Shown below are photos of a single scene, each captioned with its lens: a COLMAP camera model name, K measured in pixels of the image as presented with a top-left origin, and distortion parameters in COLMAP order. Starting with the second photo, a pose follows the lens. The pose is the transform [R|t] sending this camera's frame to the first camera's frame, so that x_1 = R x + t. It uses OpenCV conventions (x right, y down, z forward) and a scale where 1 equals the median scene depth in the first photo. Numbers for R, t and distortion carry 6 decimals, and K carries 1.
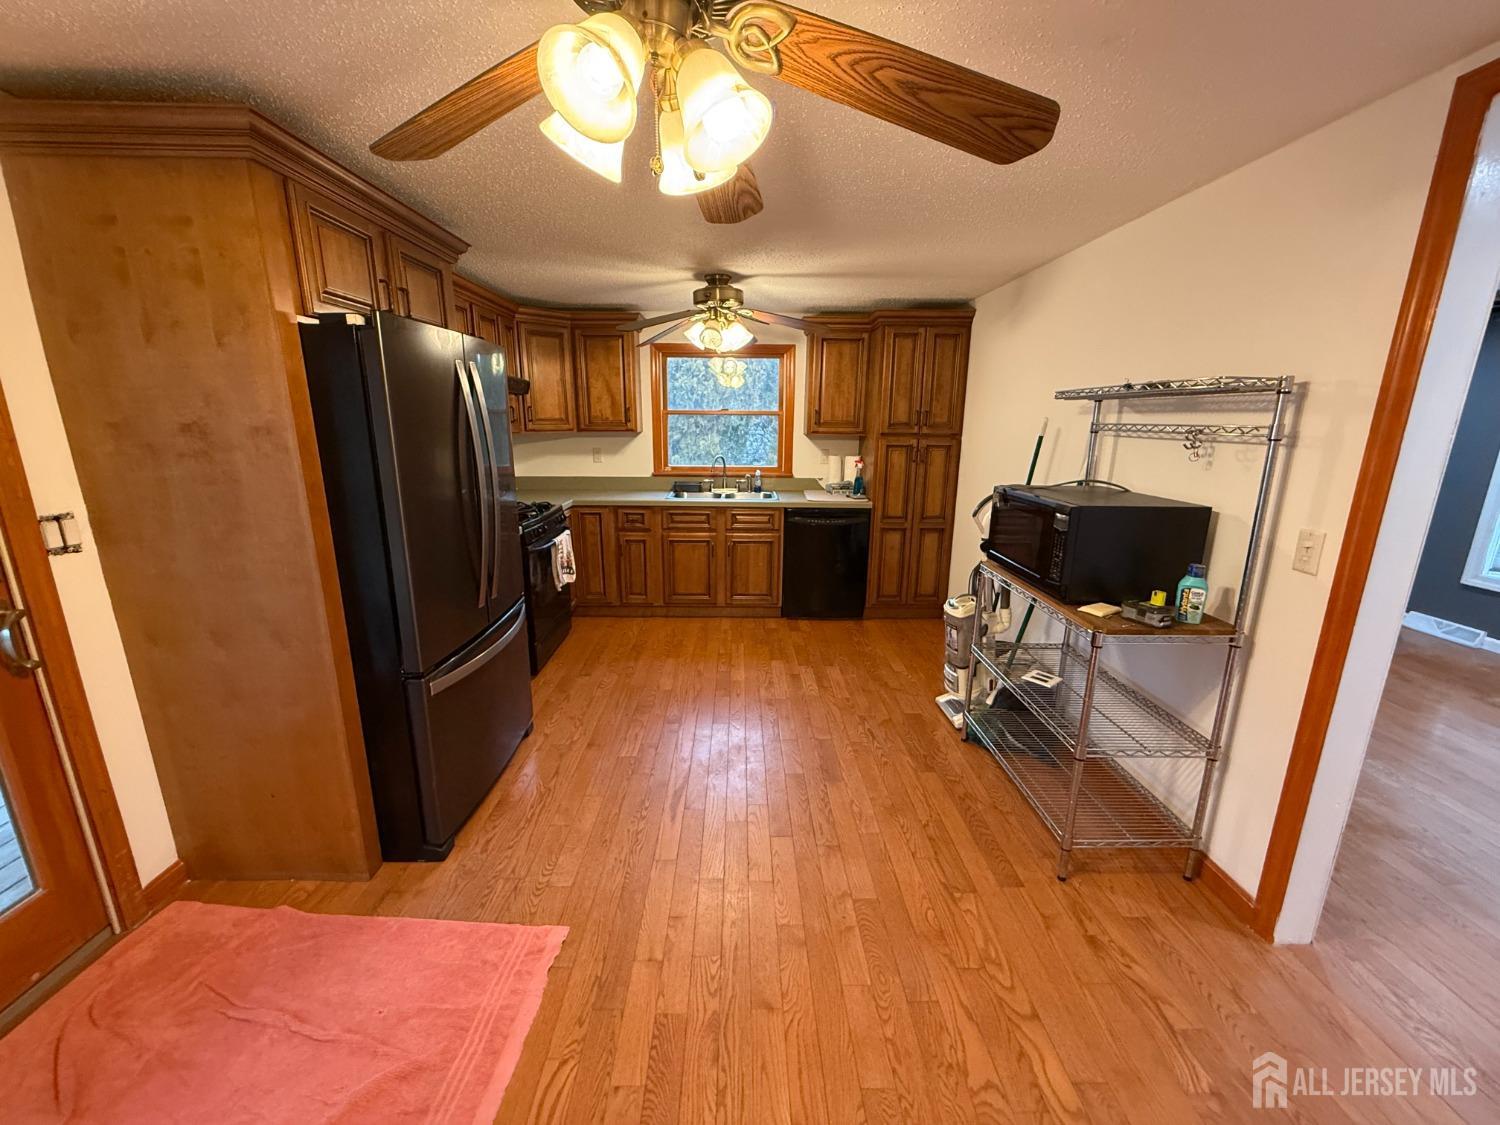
lens RADIAL K [[601.0, 0, 749.0], [0, 601.0, 564.2], [0, 0, 1]] dist [-0.000062, -0.000376]
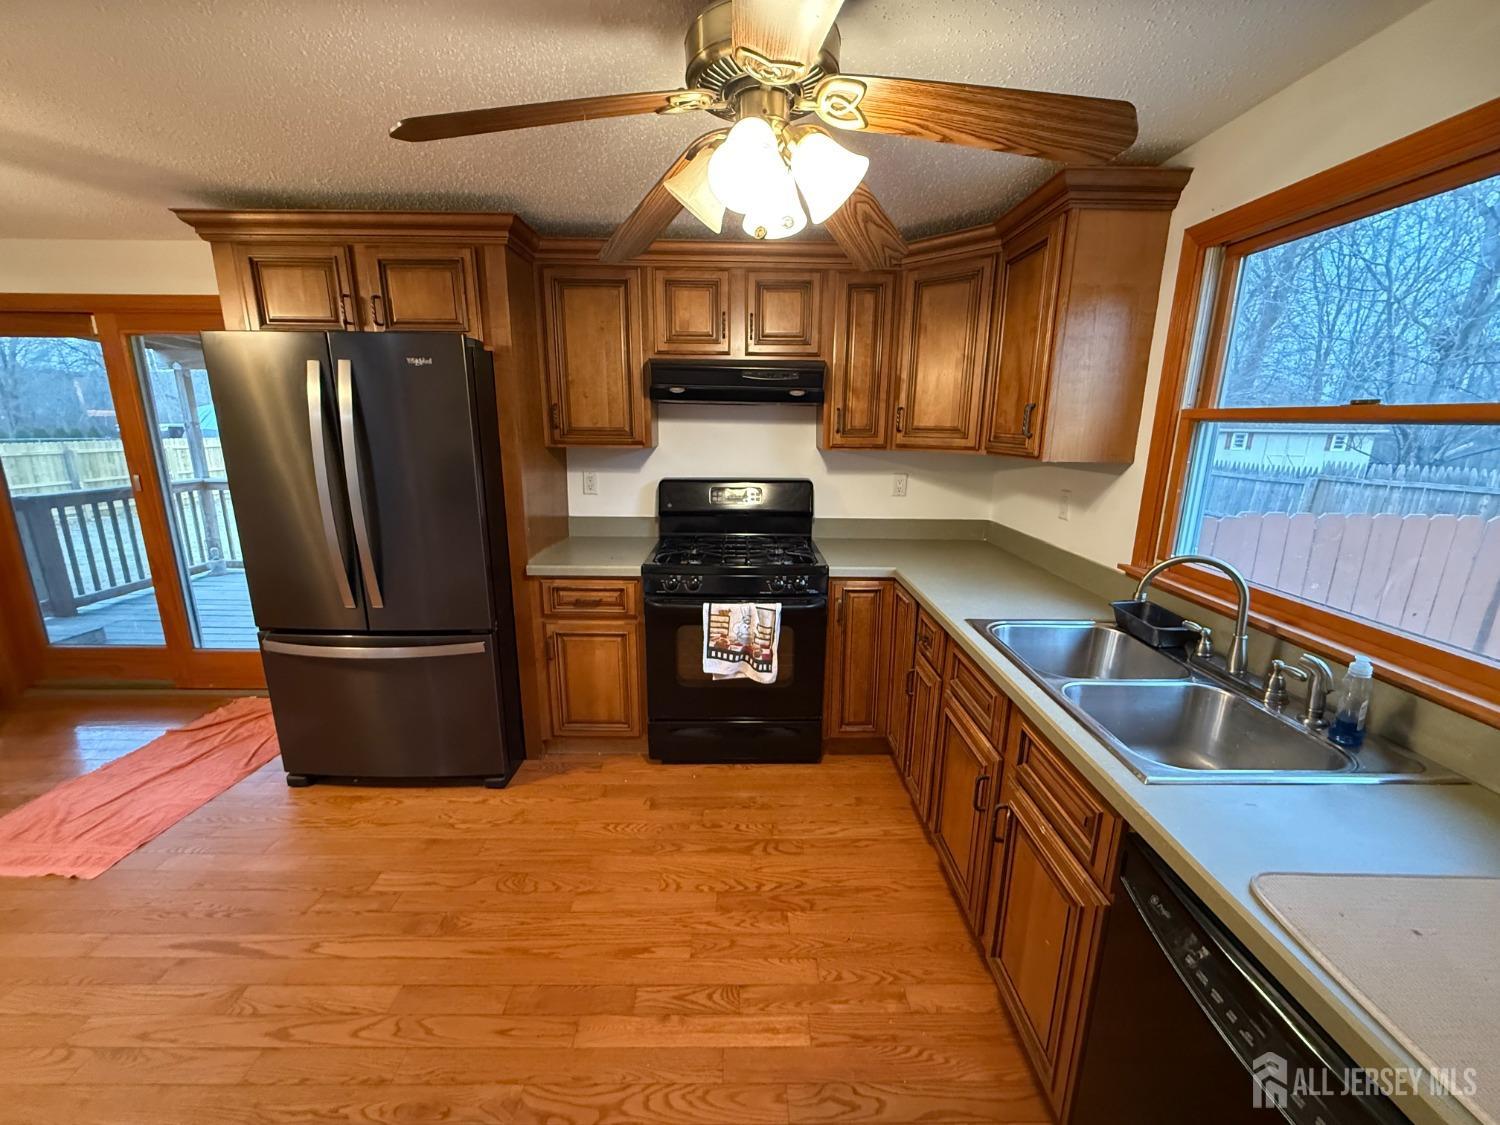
lens RADIAL K [[601.0, 0, 750.9], [0, 601.0, 557.0], [0, 0, 1]] dist [-0.000062, -0.000376]
pose [[-0.011980, 0.215227, -0.976491, 0.274825], [-0.249748, 0.944966, 0.211342, -0.209587], [0.968237, 0.246409, 0.042432, 0.862784]]
